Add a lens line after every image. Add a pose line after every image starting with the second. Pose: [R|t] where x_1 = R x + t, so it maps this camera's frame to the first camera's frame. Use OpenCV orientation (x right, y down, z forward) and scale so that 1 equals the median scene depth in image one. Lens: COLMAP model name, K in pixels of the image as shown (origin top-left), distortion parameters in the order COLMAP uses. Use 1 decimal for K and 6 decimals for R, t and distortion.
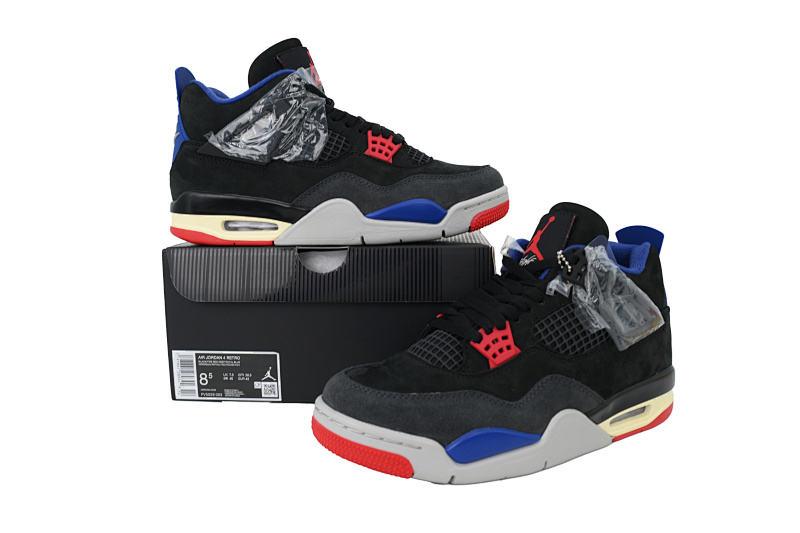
lens RADIAL K [[614.1, 0, 408.7], [0, 614.1, 267.5], [0, 0, 1]] dist [0.045451, 0.002019]
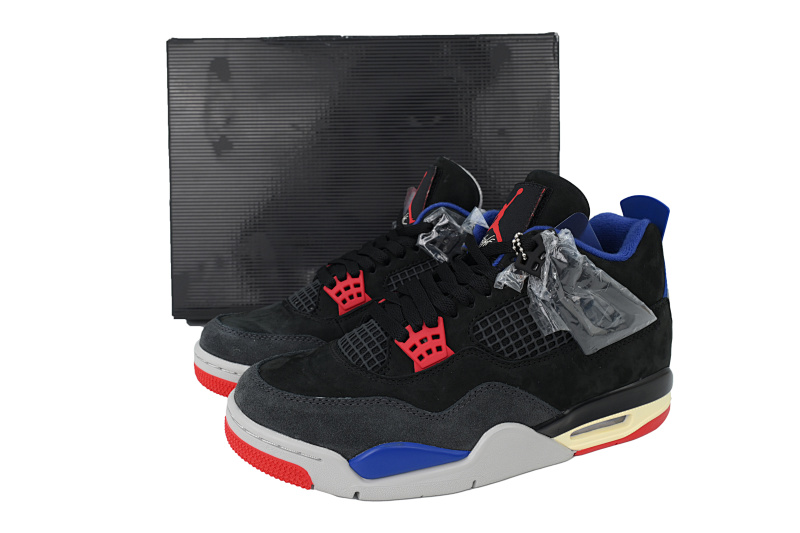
lens RADIAL K [[614.1, 0, 400.4], [0, 614.1, 268.0], [0, 0, 1]] dist [0.045451, 0.002019]
pose [[0.982314, 0.037457, -0.183458, 0.252336], [-0.014096, 0.991800, 0.127022, -0.086666], [0.186711, -0.122190, 0.974786, 0.159225]]
